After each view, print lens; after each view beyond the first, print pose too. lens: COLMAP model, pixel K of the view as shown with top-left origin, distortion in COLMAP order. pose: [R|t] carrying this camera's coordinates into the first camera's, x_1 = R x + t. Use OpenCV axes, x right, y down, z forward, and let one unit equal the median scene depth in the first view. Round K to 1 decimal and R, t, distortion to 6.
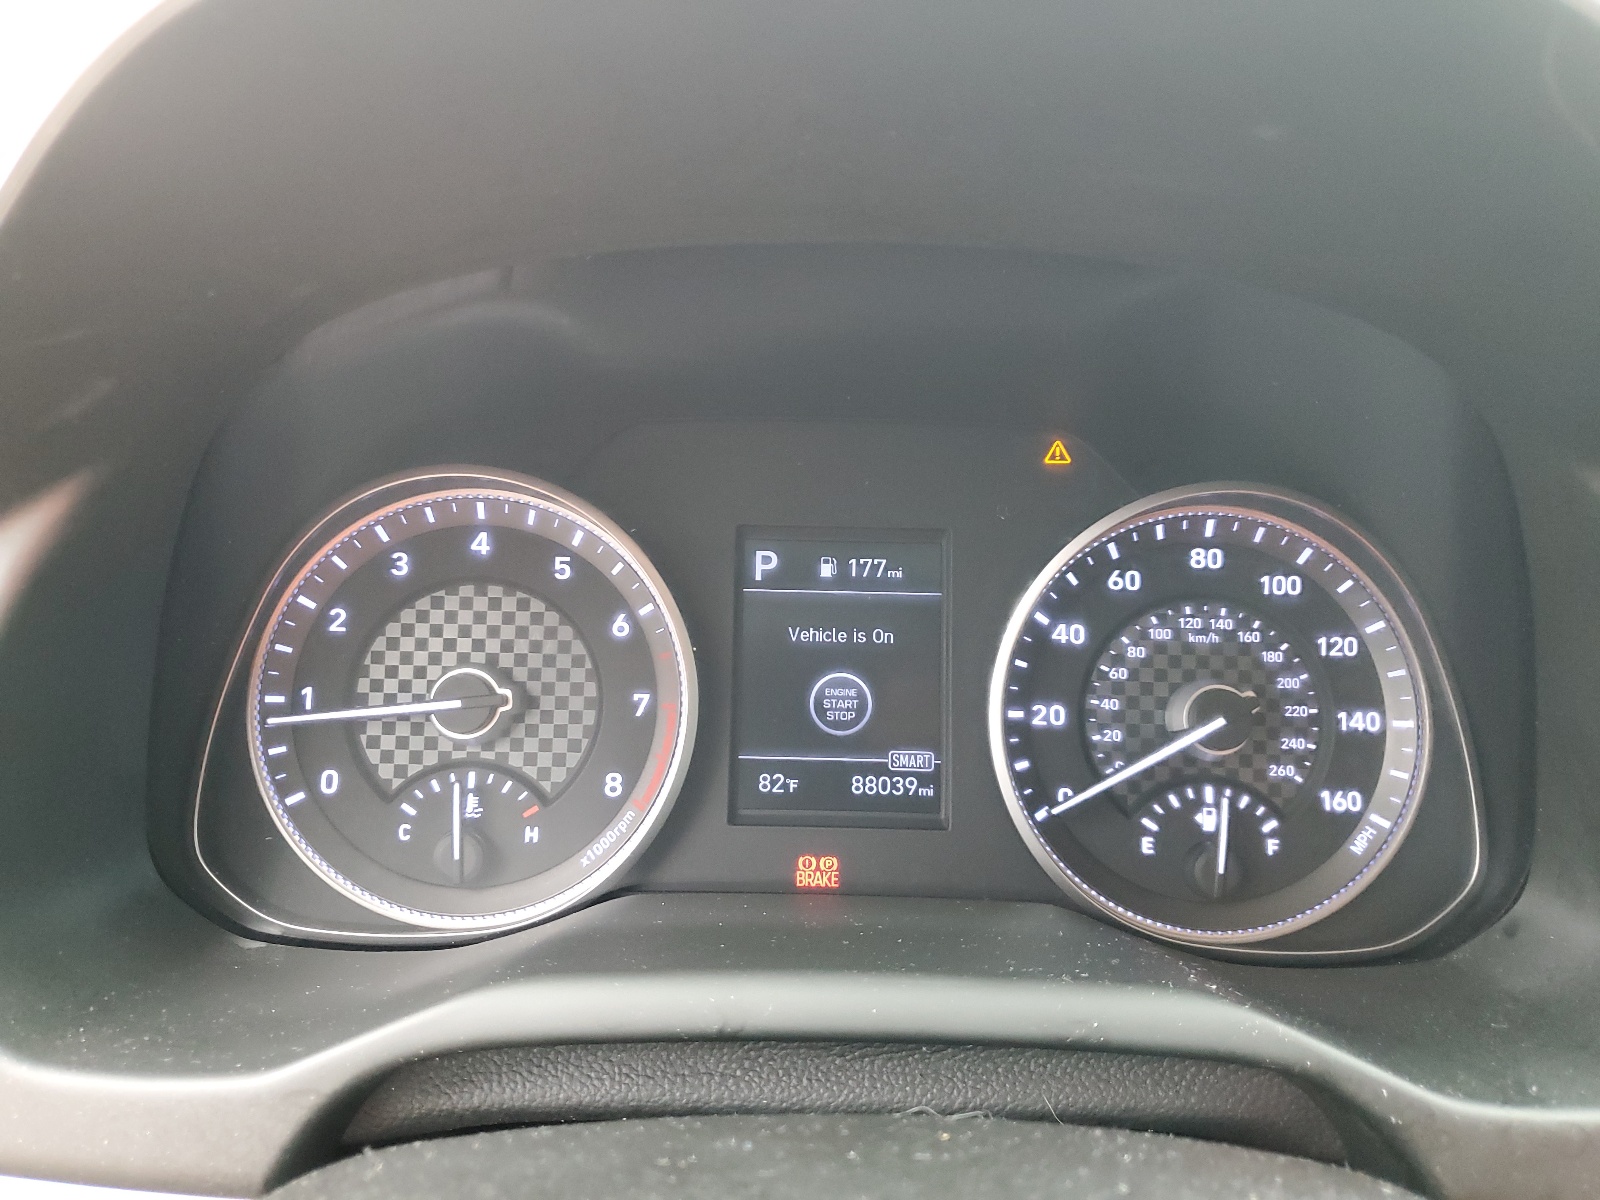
lens RADIAL K [[1212.4, 0, 798.5], [0, 1212.4, 602.4], [0, 0, 1]] dist [0.007600, 0.000677]
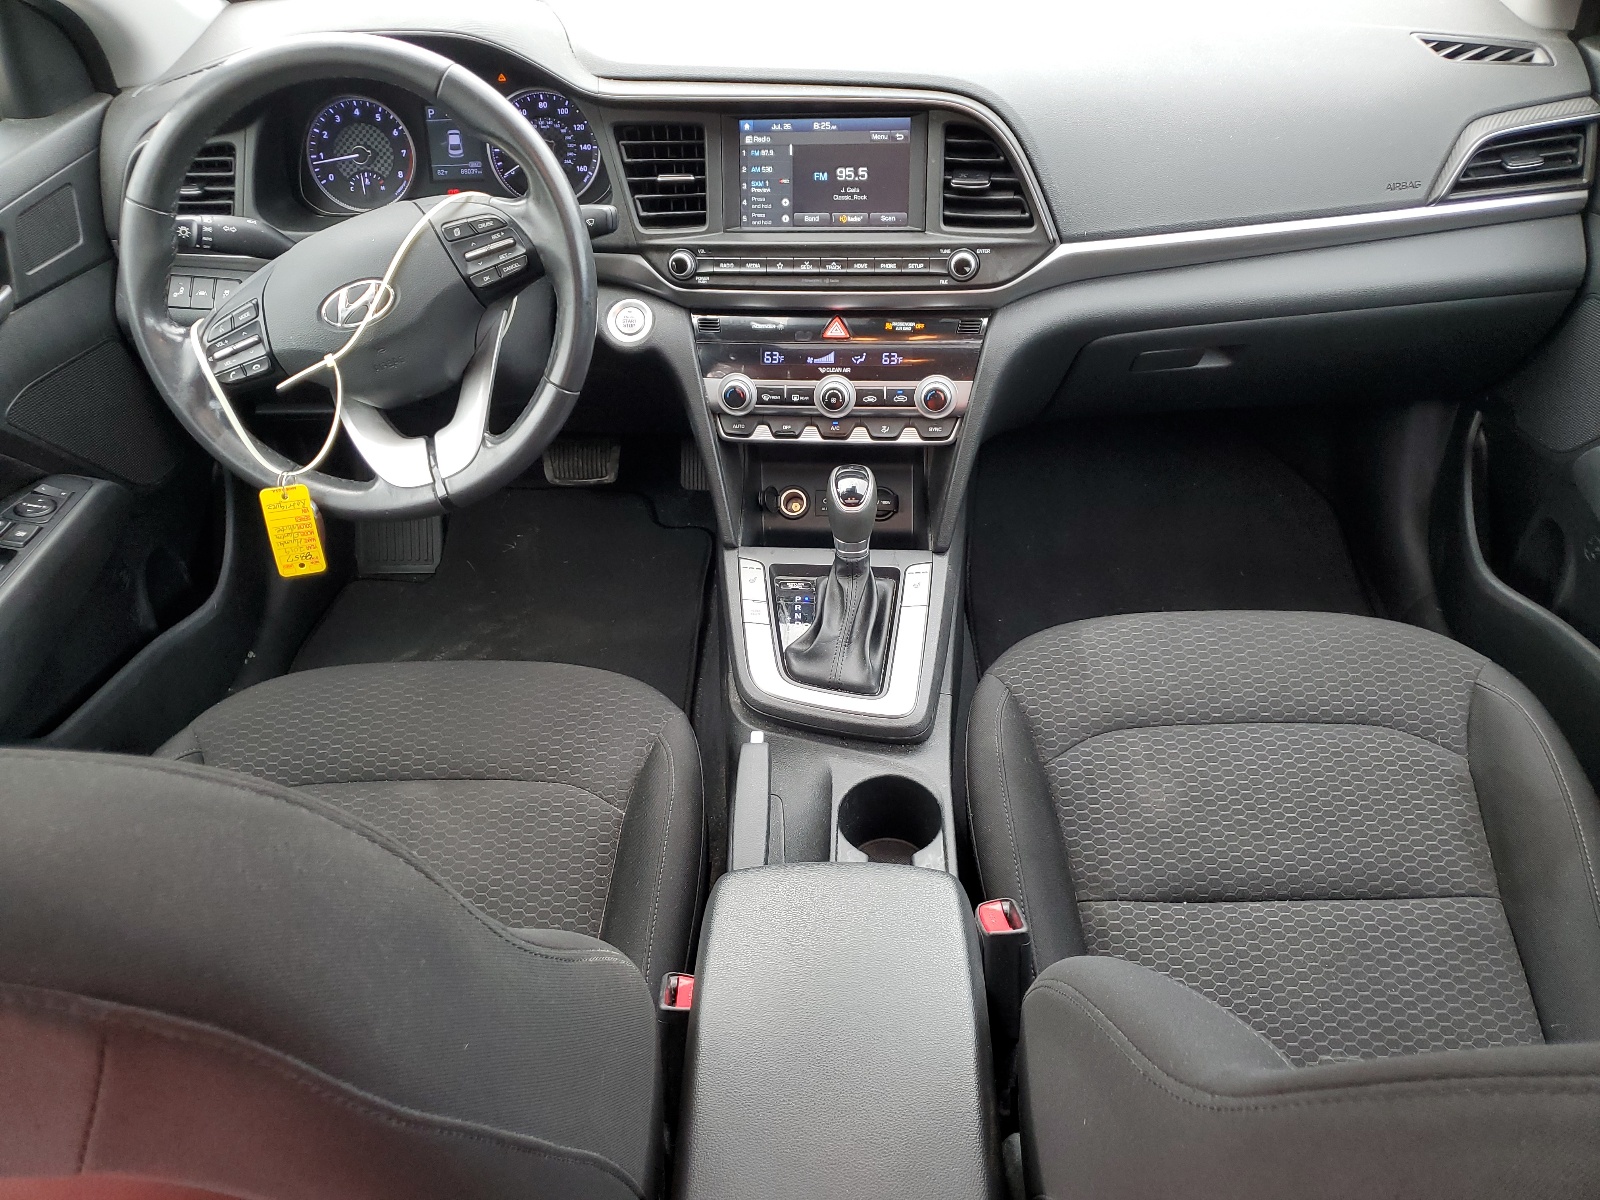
lens RADIAL K [[1212.4, 0, 797.4], [0, 1212.4, 602.4], [0, 0, 1]] dist [0.007600, 0.000677]
pose [[0.921056, -0.177329, 0.346715, -0.600124], [-0.012288, 0.876633, 0.481003, -0.573421], [-0.389237, -0.447291, 0.805249, -3.479714]]
